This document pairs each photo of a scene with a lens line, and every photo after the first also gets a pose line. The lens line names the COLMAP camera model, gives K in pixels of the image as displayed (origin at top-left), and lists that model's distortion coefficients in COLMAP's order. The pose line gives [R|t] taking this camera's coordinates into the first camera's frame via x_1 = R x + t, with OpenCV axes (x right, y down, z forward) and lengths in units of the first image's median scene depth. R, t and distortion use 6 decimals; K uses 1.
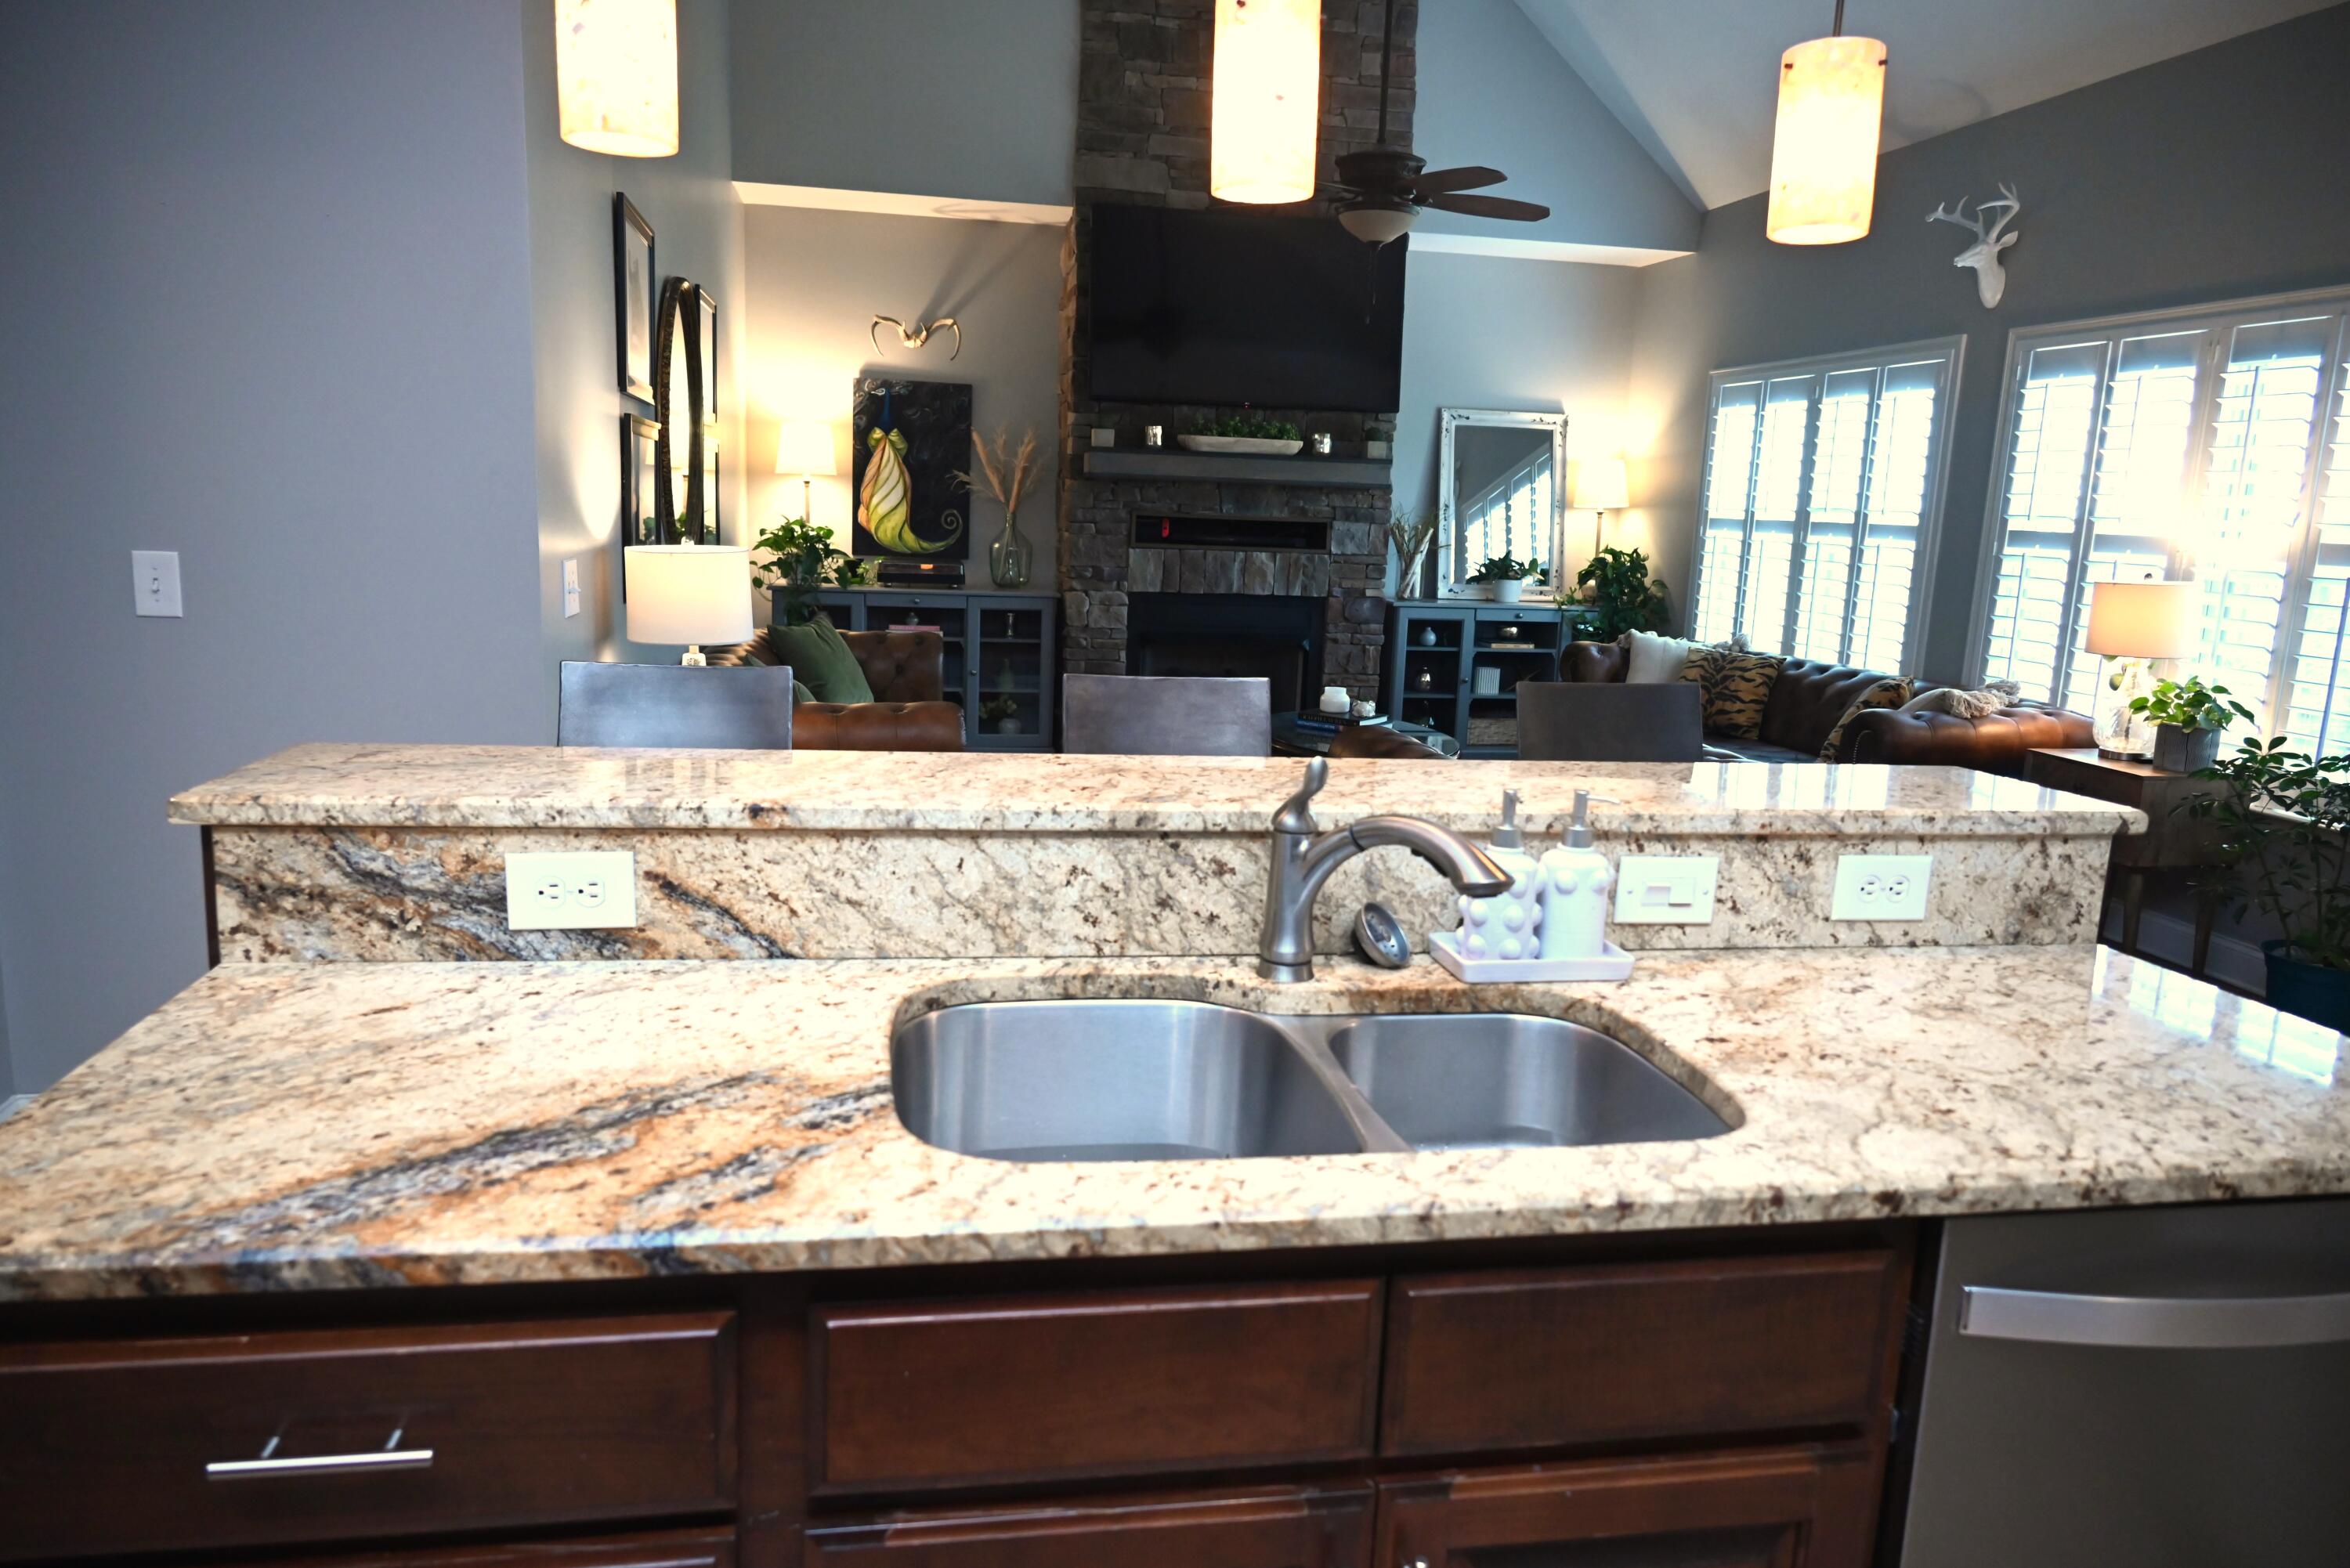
lens RADIAL K [[1554.4, 0, 1189.0], [0, 1554.4, 764.6], [0, 0, 1]] dist [-0.003816, -0.000383]
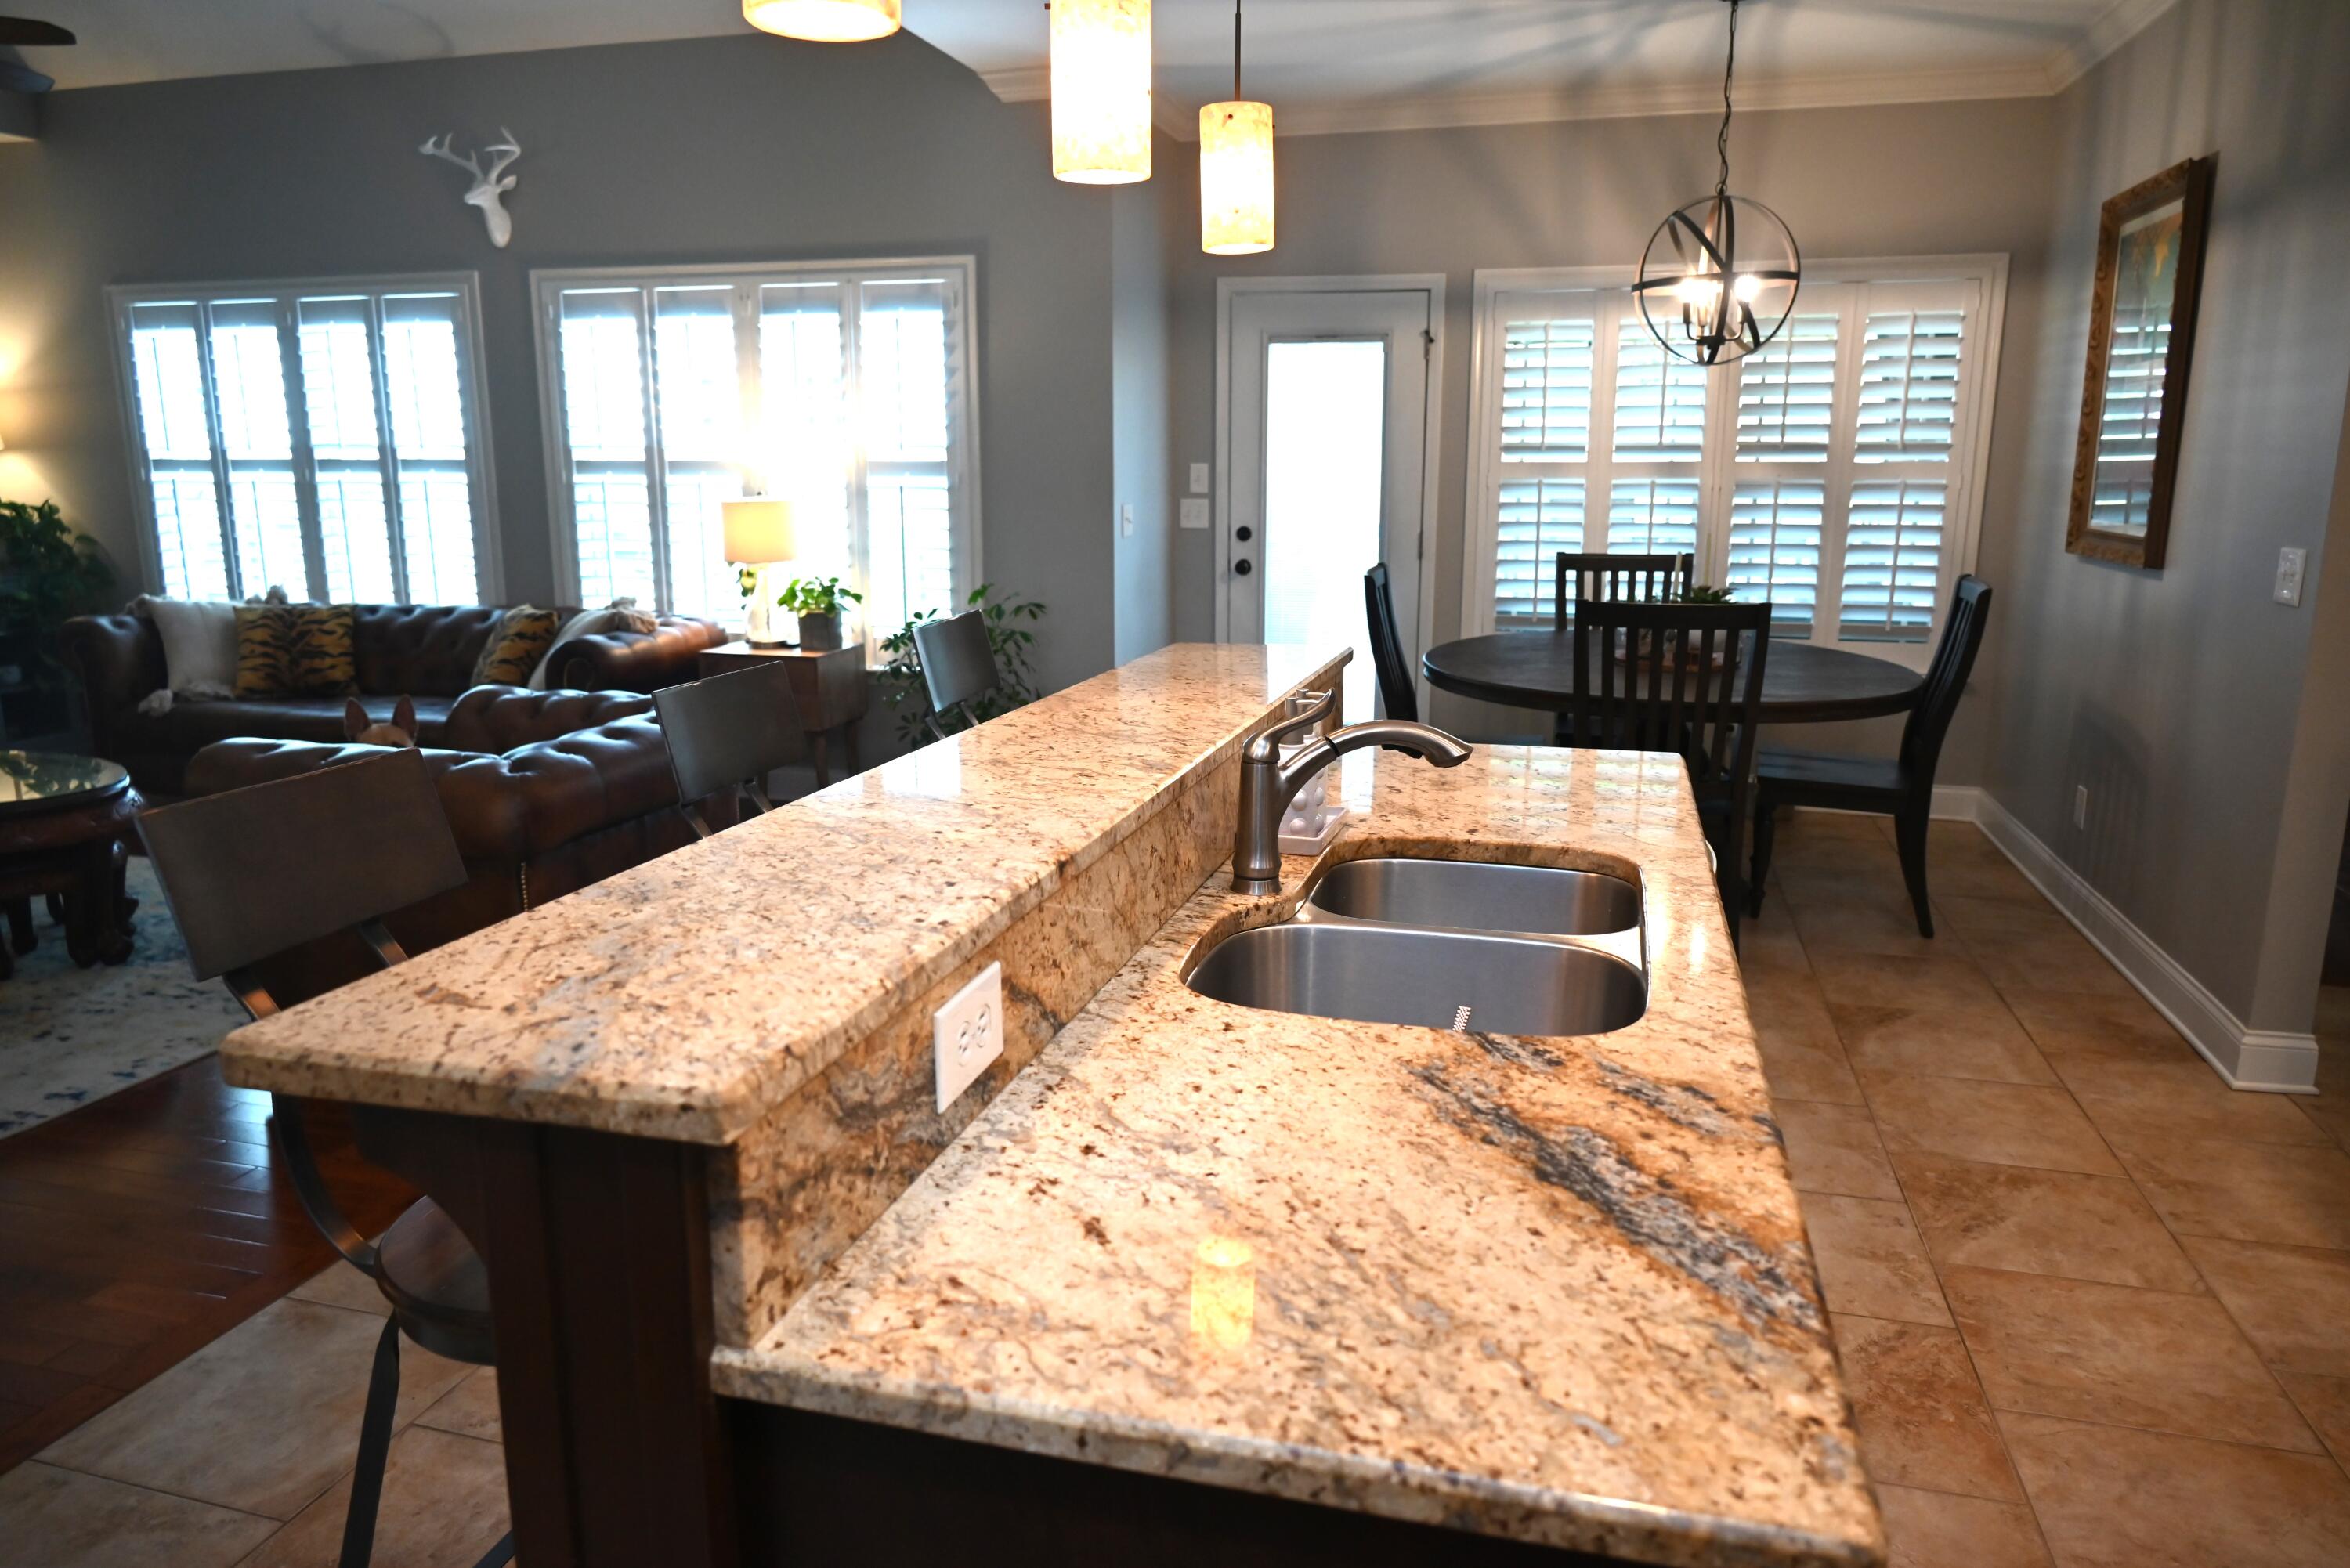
lens RADIAL K [[1554.4, 0, 1151.8], [0, 1554.4, 754.6], [0, 0, 1]] dist [-0.003816, -0.000383]
pose [[0.441505, -0.208378, 0.872727, -0.217855], [0.168592, 0.974601, 0.147414, -0.032536], [-0.881278, 0.082051, 0.465422, 0.121975]]
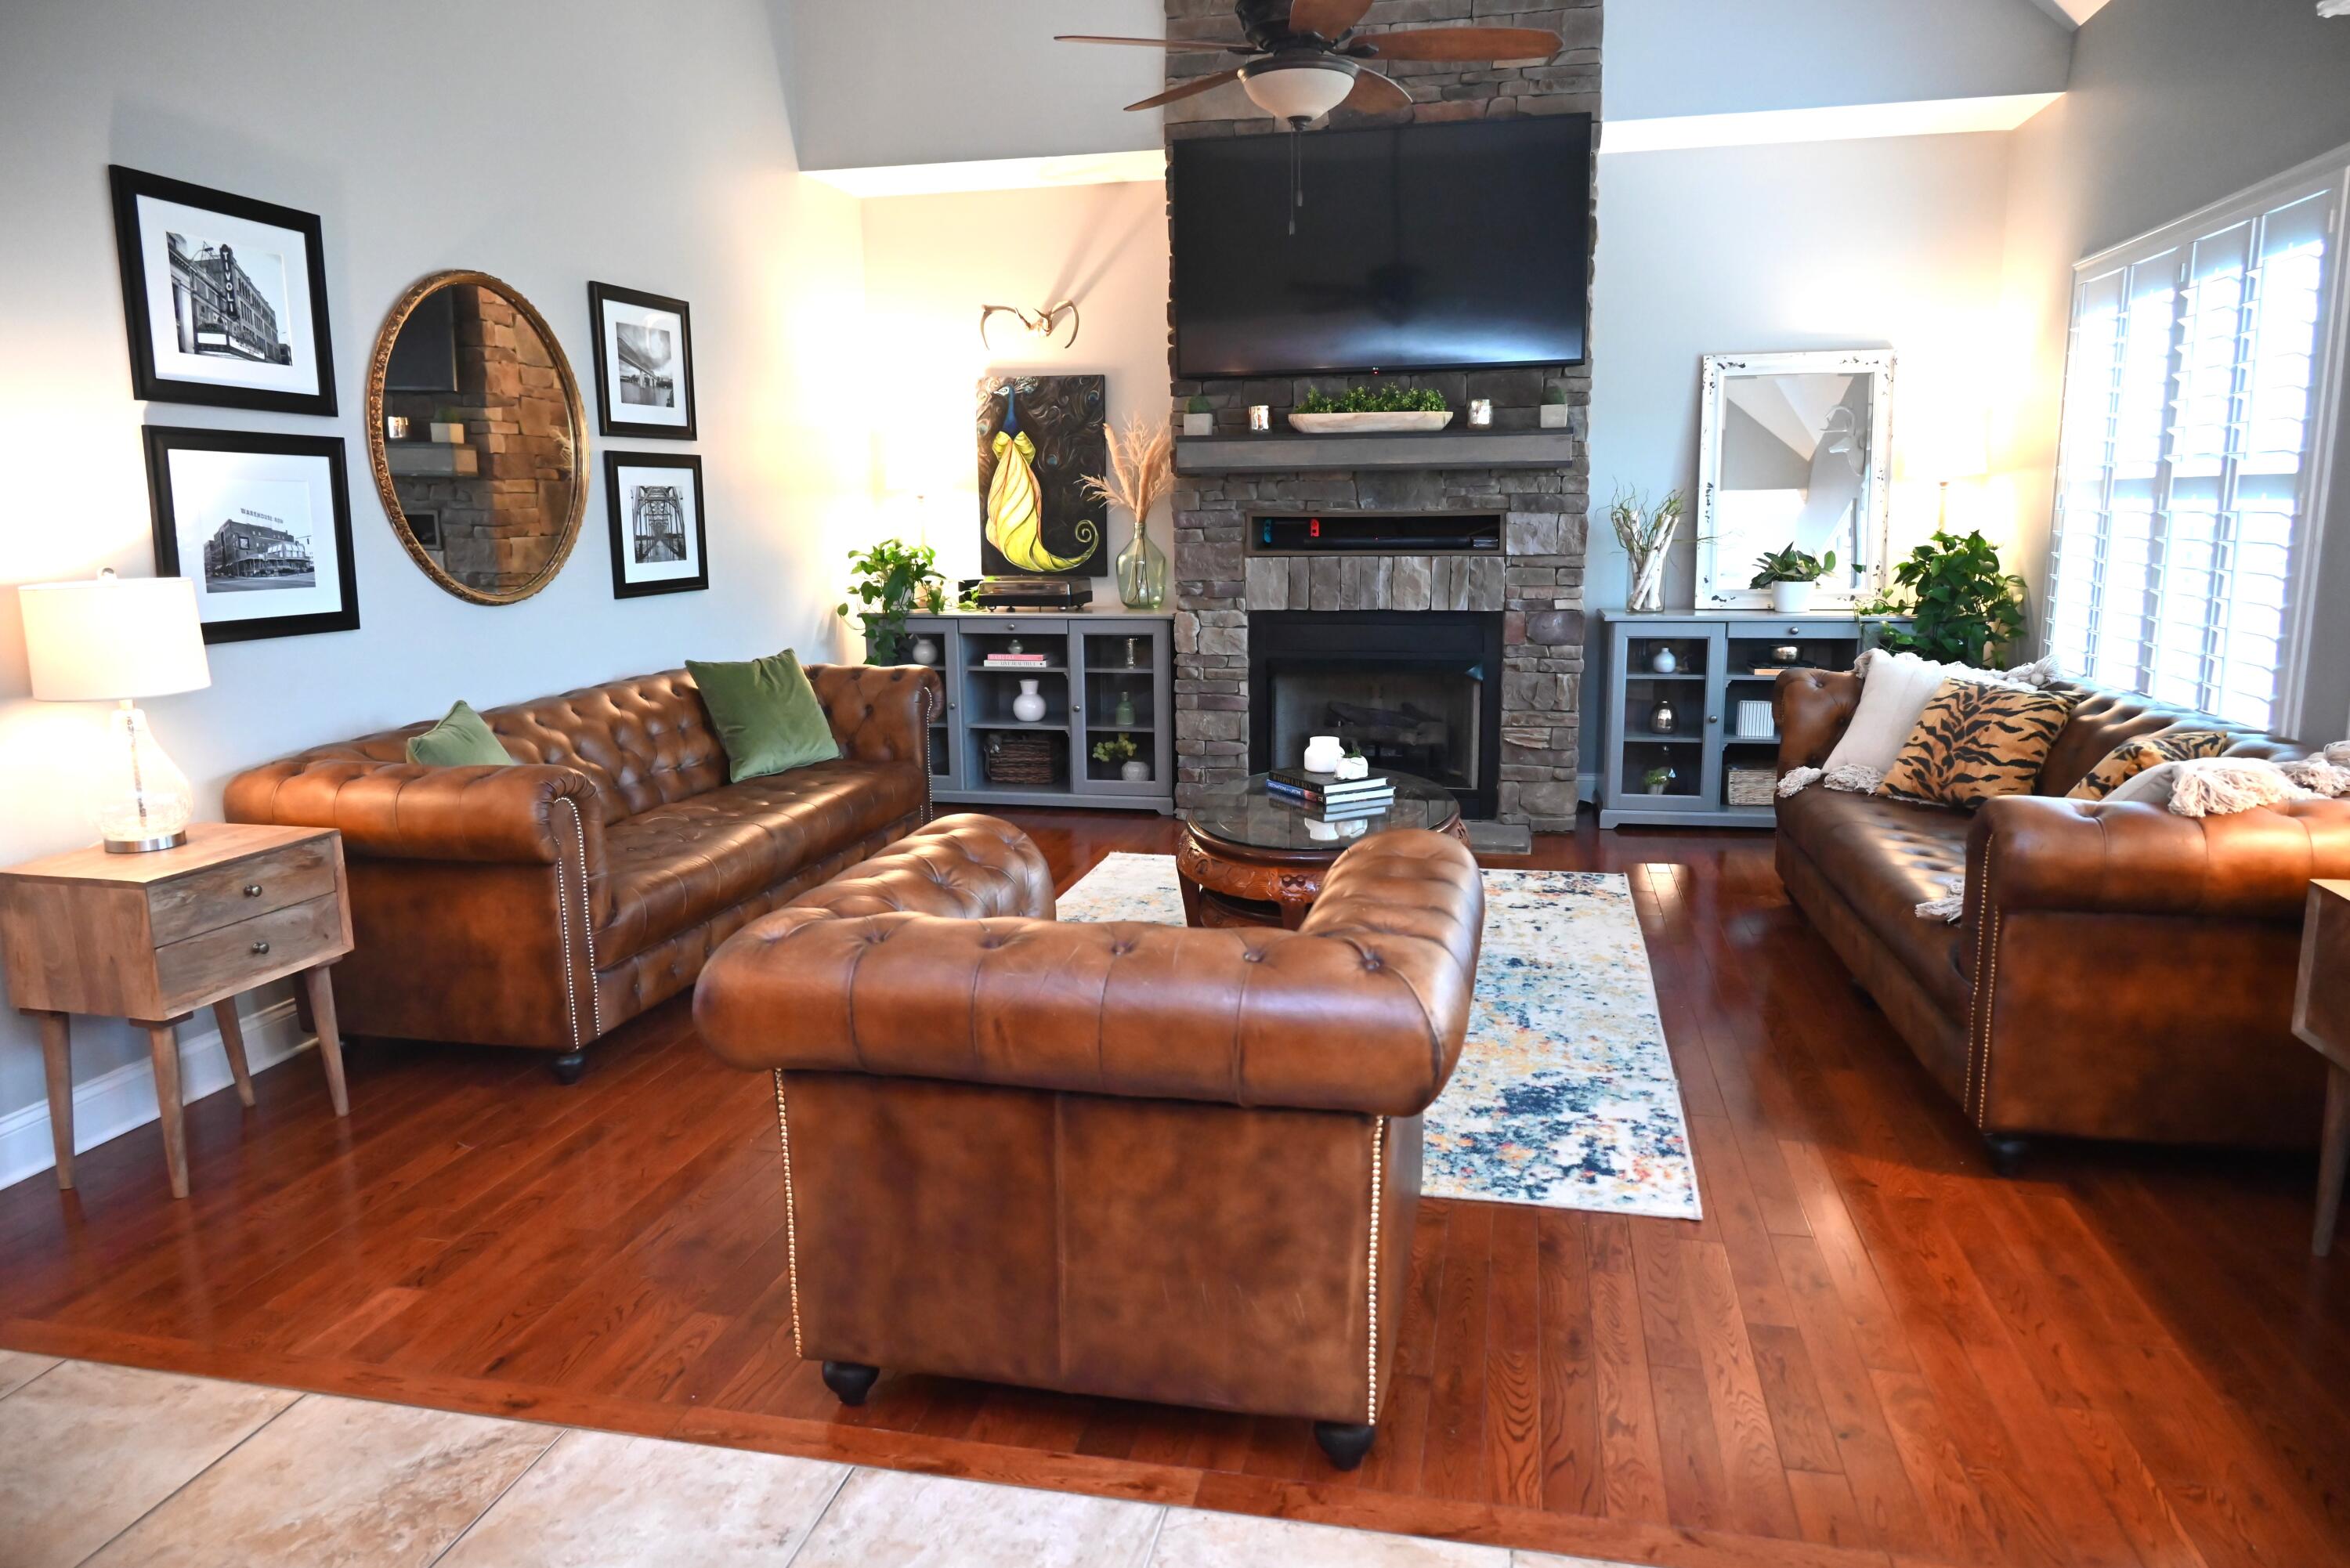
lens RADIAL K [[1554.4, 0, 1170.9], [0, 1554.4, 769.8], [0, 0, 1]] dist [-0.003816, -0.000383]
pose [[0.916504, 0.018260, -0.399608, 0.261269], [-0.020591, 0.999787, -0.001541, -0.025811], [0.399495, 0.009641, 0.916685, 0.239199]]
